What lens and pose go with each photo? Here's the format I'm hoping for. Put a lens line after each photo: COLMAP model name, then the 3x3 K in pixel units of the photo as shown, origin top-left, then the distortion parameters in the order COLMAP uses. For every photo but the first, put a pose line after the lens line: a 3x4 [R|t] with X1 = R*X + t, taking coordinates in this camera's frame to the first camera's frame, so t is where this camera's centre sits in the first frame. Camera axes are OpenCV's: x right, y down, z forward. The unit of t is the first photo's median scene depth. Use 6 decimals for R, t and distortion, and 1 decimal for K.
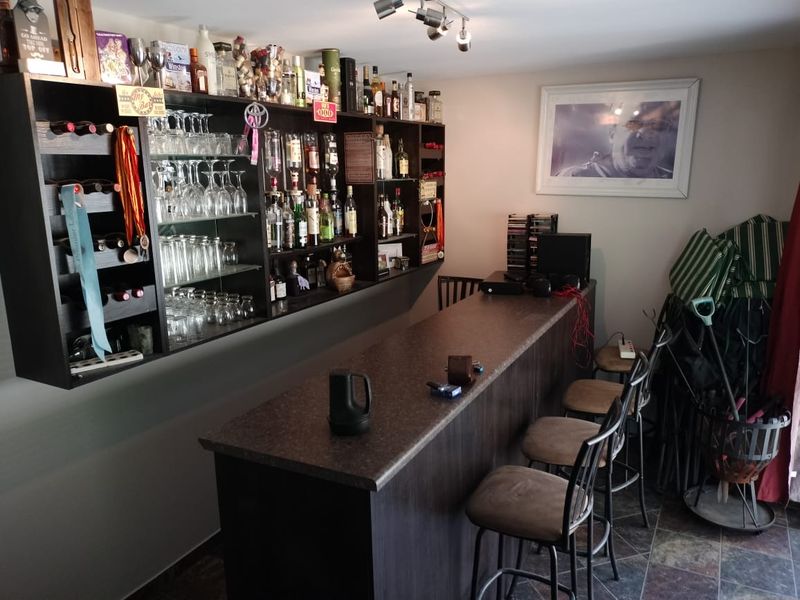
lens RADIAL K [[611.3, 0, 403.3], [0, 611.3, 301.5], [0, 0, 1]] dist [0.036817, -0.009705]
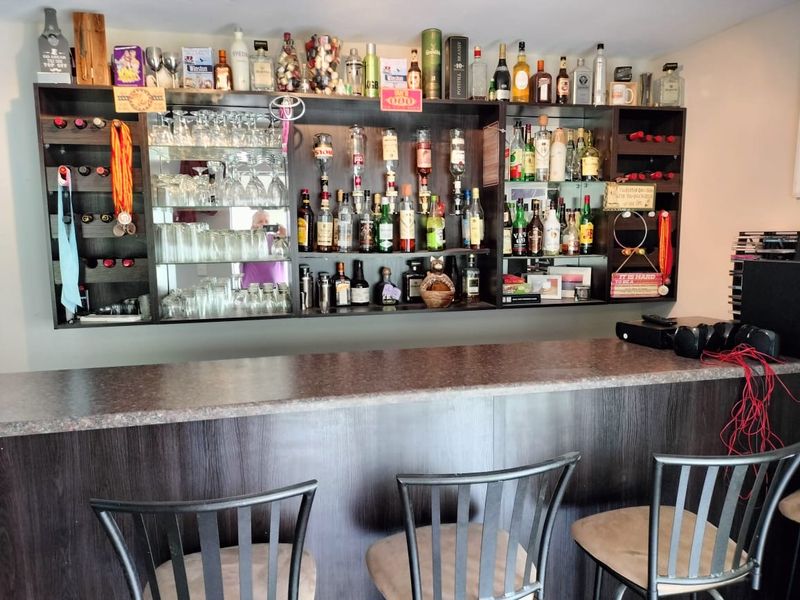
lens RADIAL K [[611.3, 0, 400.4], [0, 611.3, 300.8], [0, 0, 1]] dist [0.036817, -0.009705]
pose [[0.660803, 0.096937, -0.744273, 0.542156], [-0.161414, 0.986776, -0.014791, -0.006561], [0.732997, 0.129910, 0.667712, 0.422016]]
